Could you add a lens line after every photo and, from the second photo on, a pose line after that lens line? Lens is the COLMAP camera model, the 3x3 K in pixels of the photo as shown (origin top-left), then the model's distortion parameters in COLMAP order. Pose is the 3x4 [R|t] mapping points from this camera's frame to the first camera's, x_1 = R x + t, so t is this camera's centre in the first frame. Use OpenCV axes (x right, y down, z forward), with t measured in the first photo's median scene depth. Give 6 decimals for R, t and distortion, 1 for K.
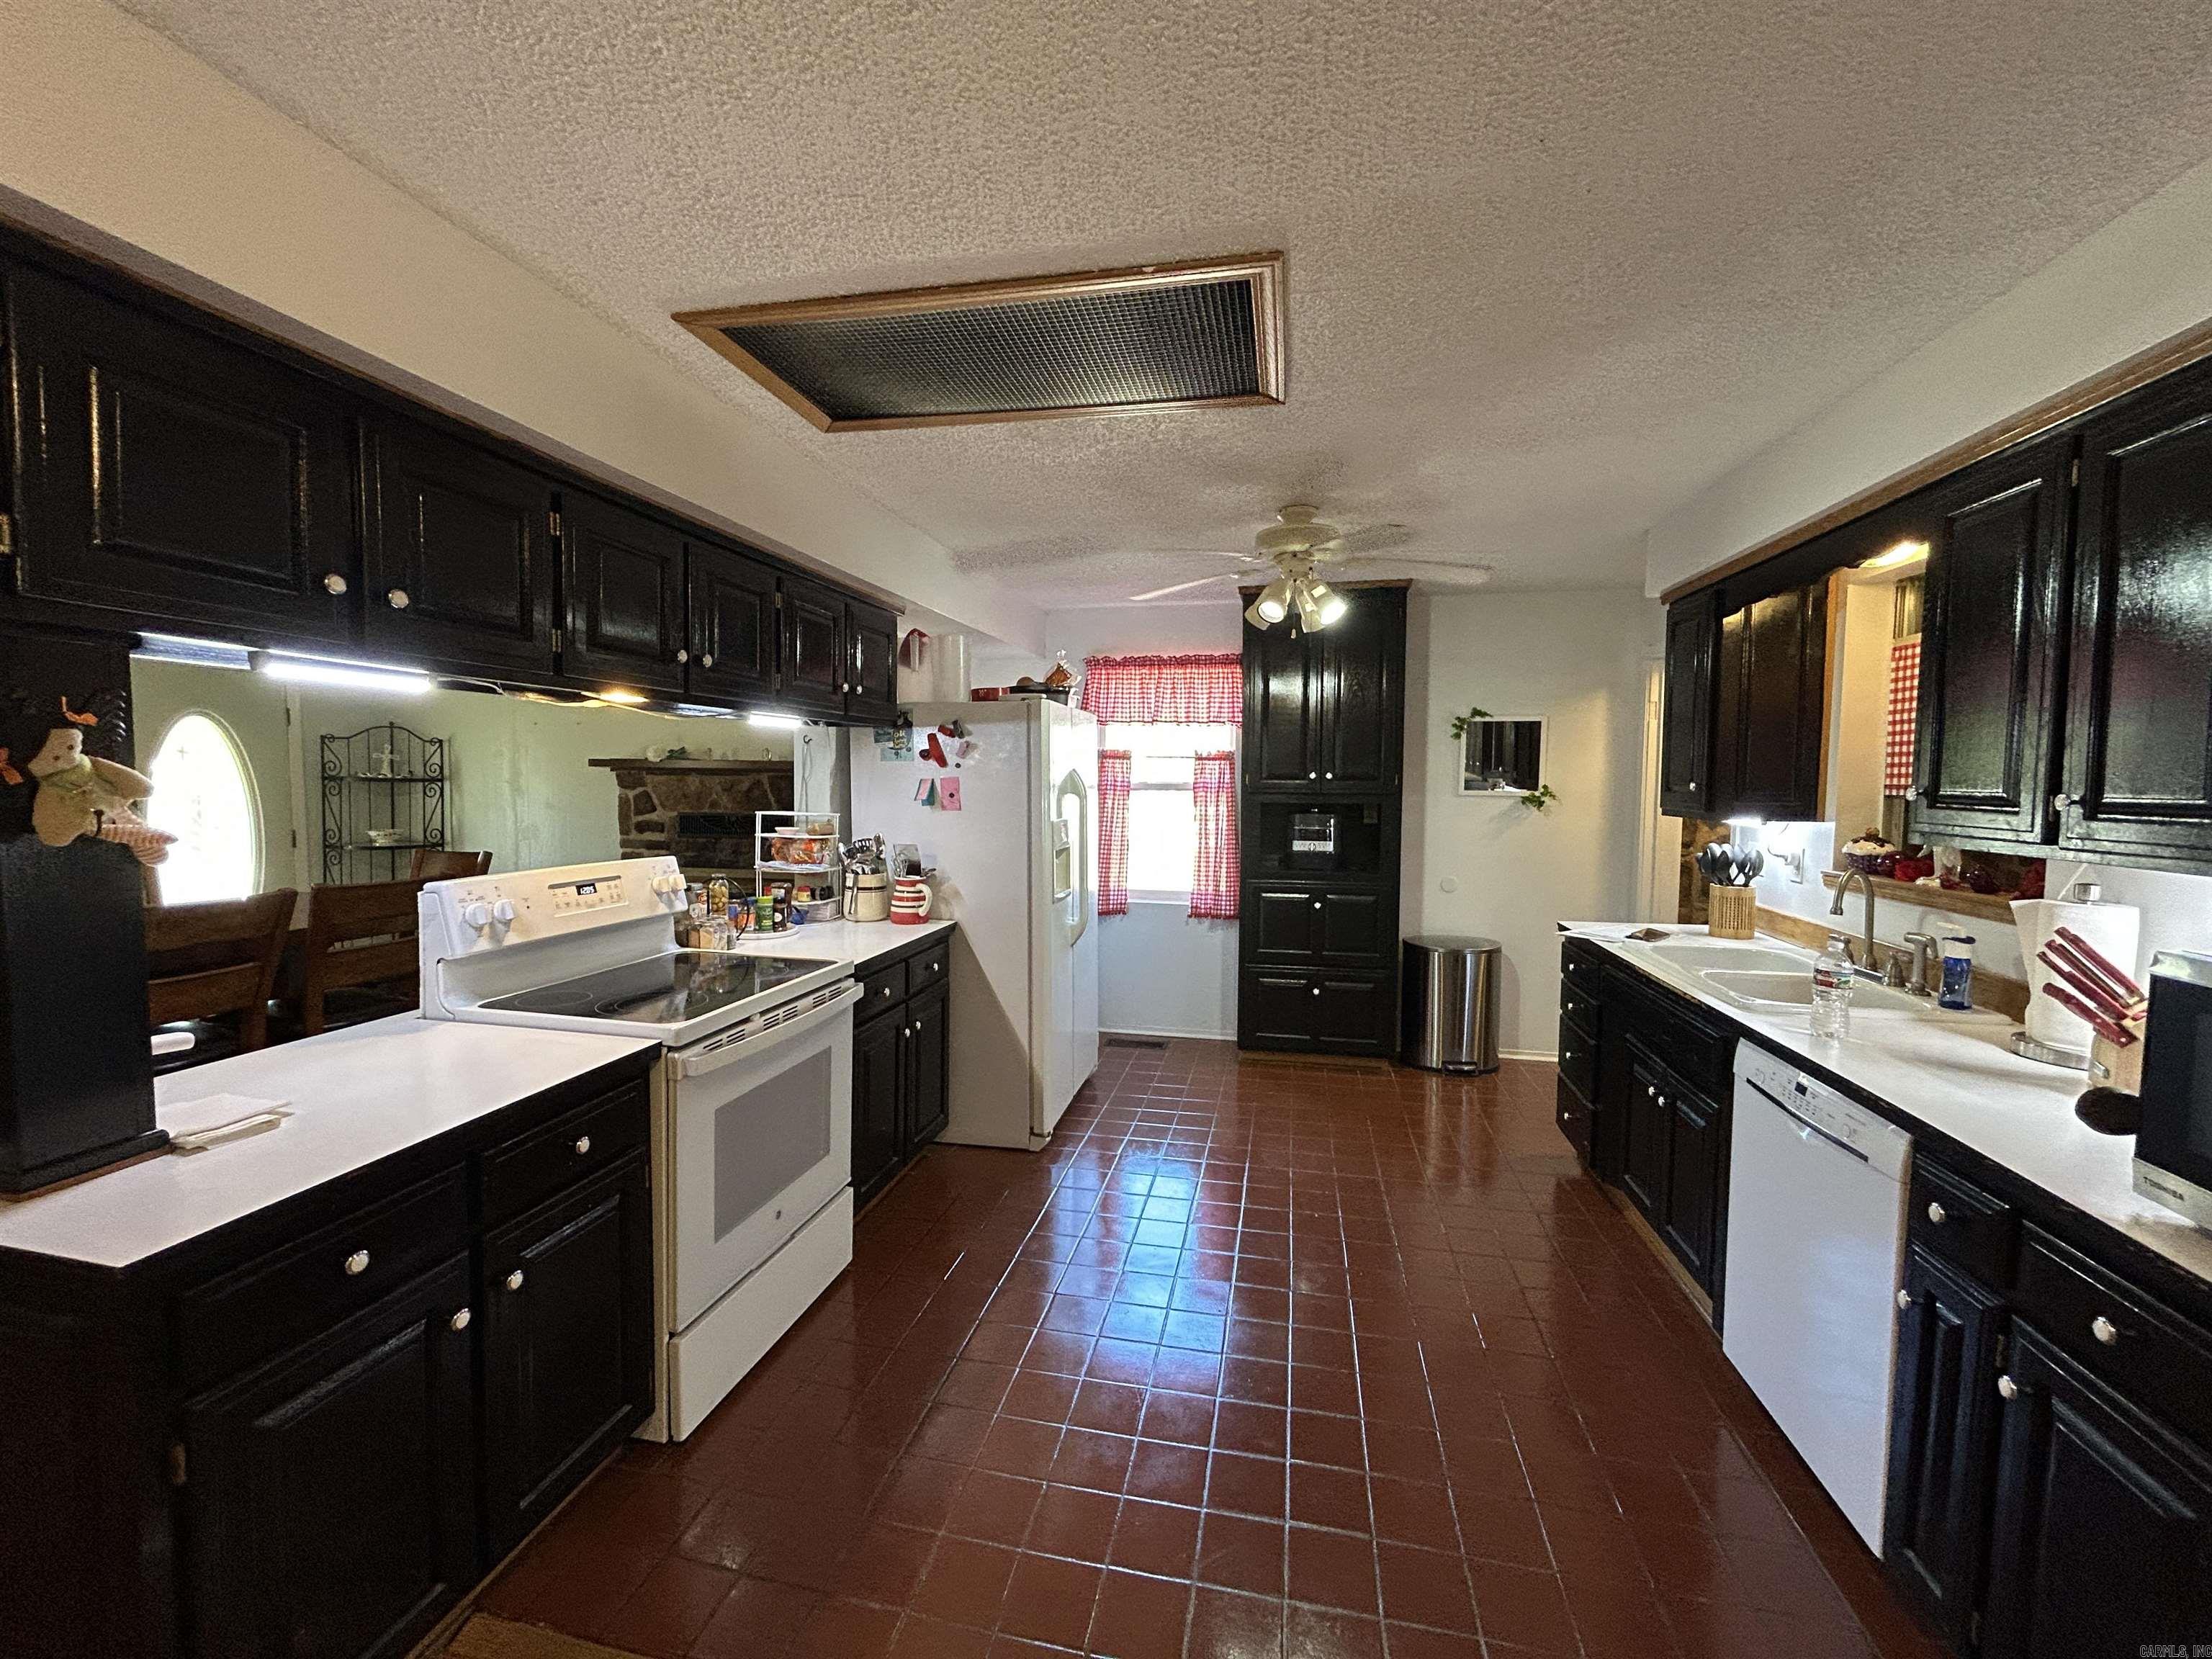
lens RADIAL K [[893.4, 0, 1100.7], [0, 893.4, 829.6], [0, 0, 1]] dist [-0.001392, 0.002072]
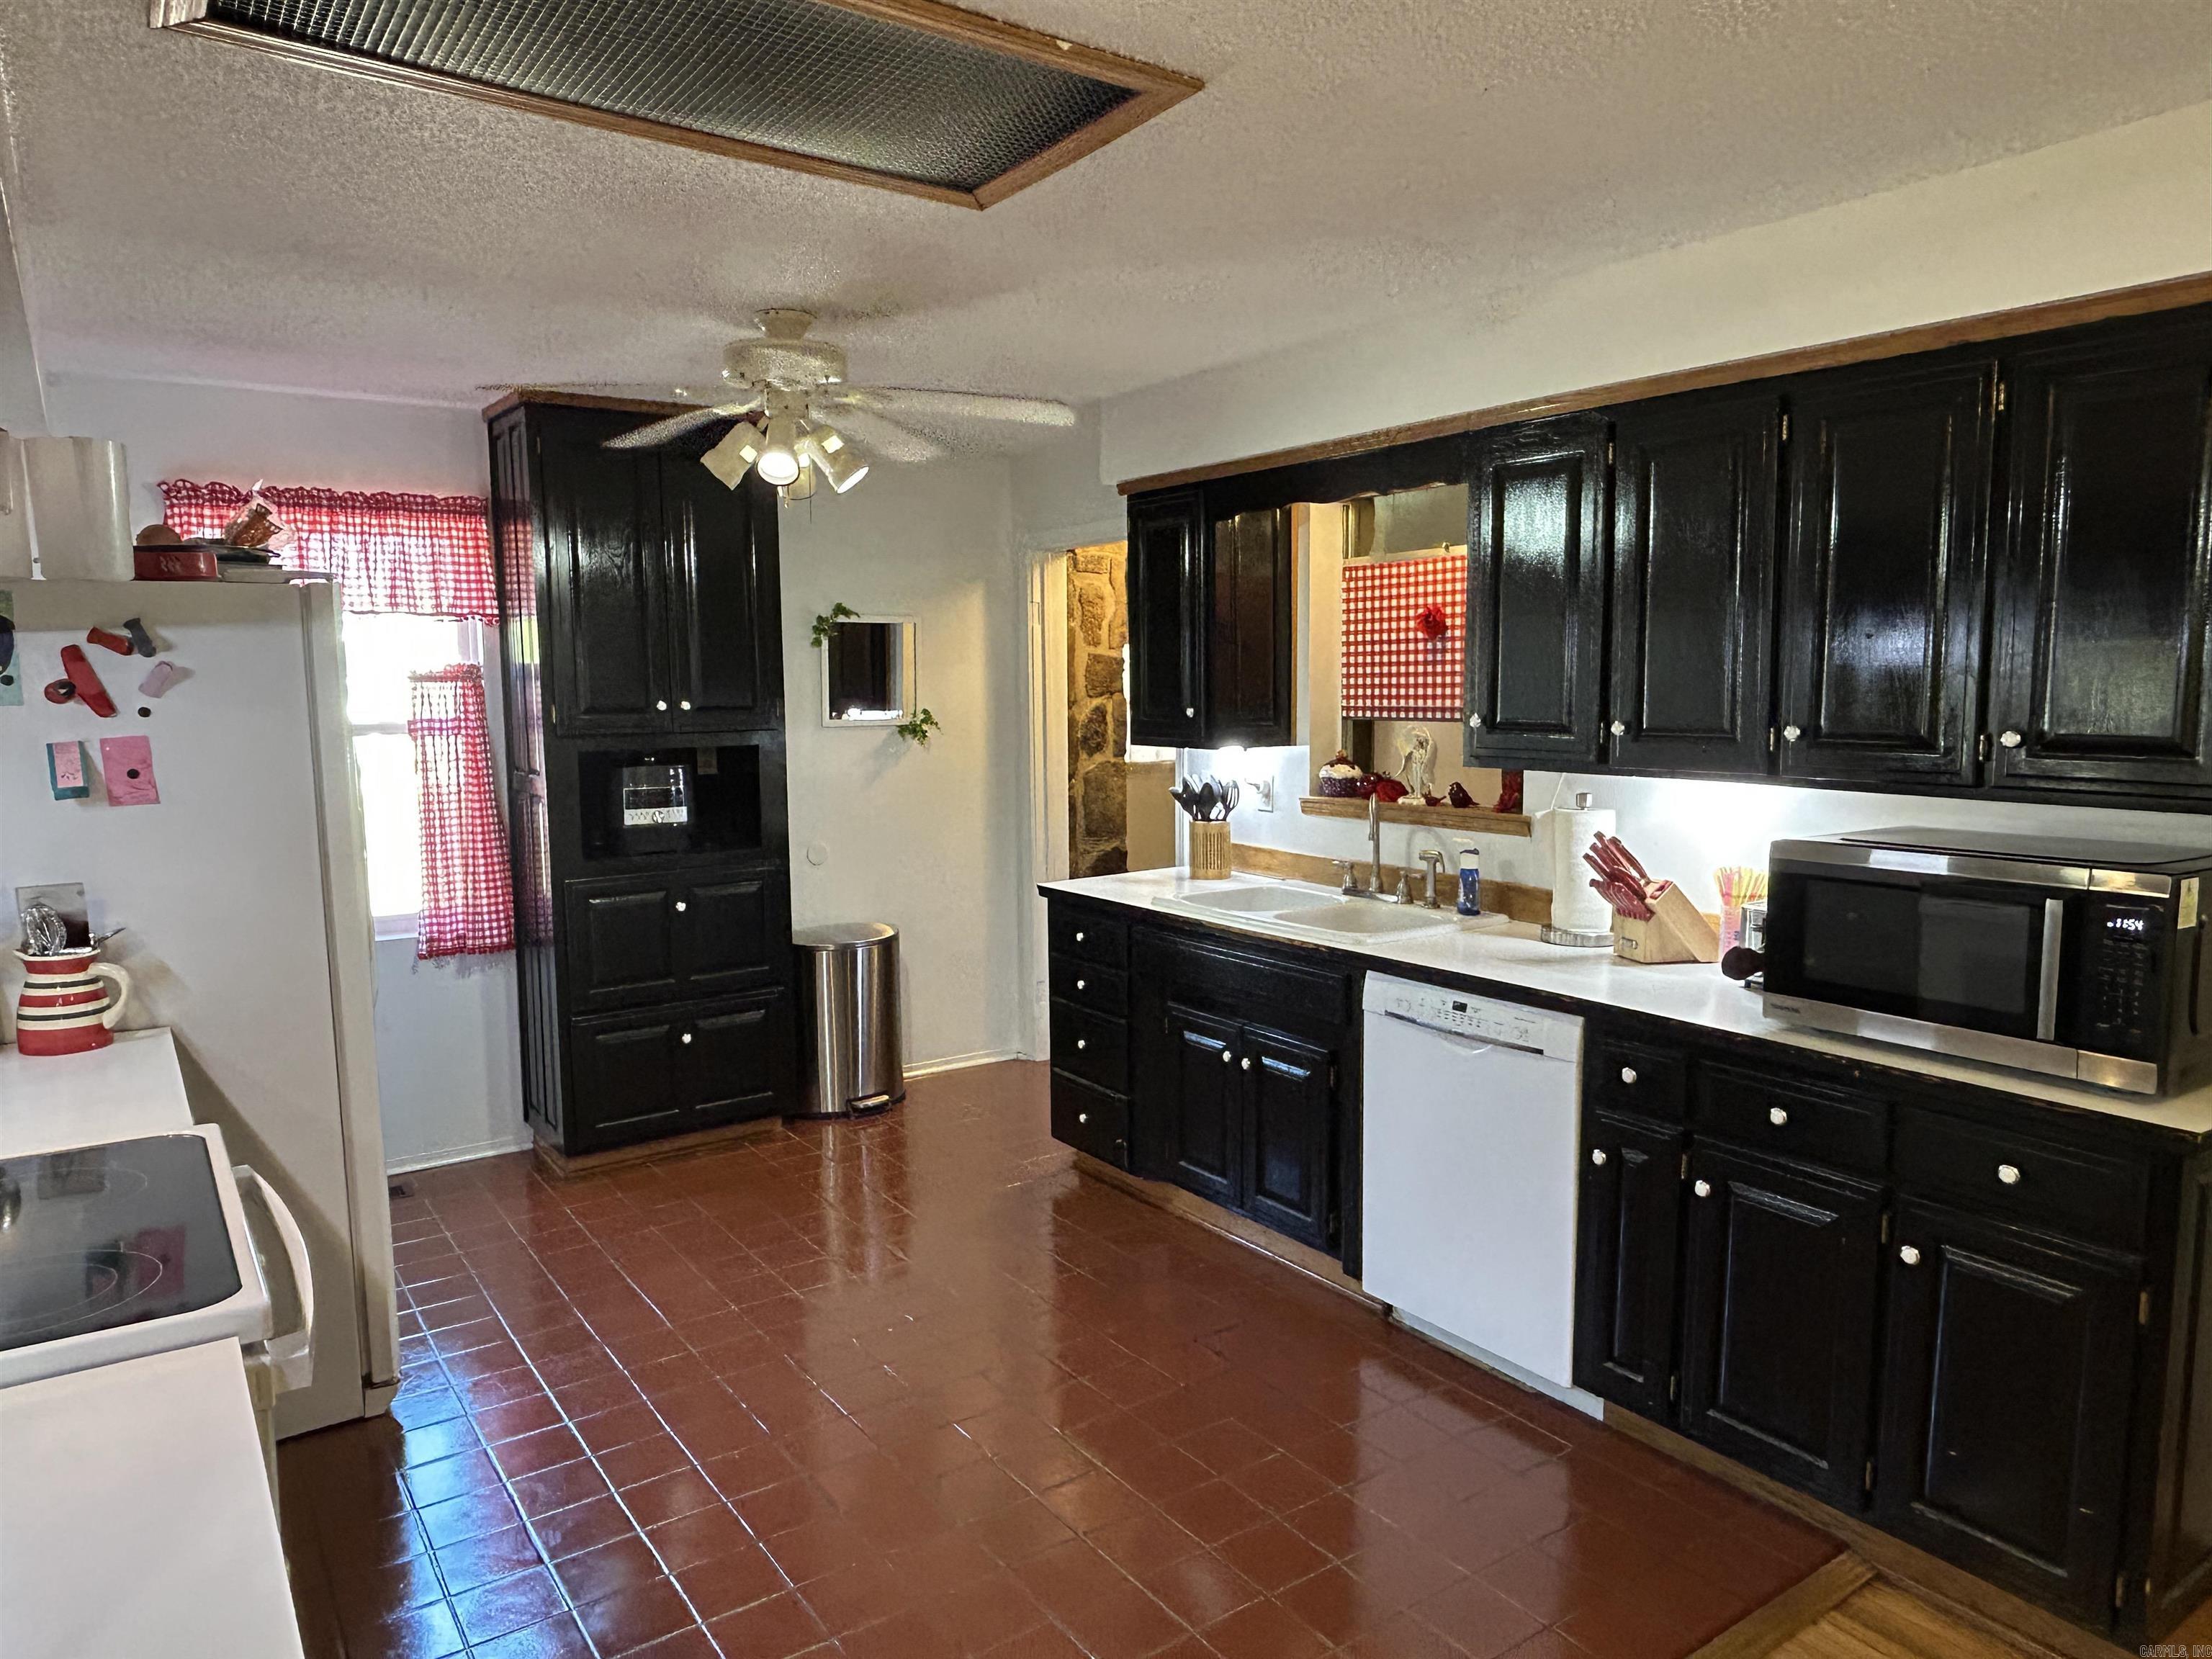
lens RADIAL K [[1448.1, 0, 1101.5], [0, 1448.1, 834.9], [0, 0, 1]] dist [0.004736, -0.013787]
pose [[0.680032, -0.093070, 0.727251, -0.393525], [0.057942, 0.995630, 0.073236, -0.033254], [-0.730889, -0.007665, 0.682453, 0.078327]]
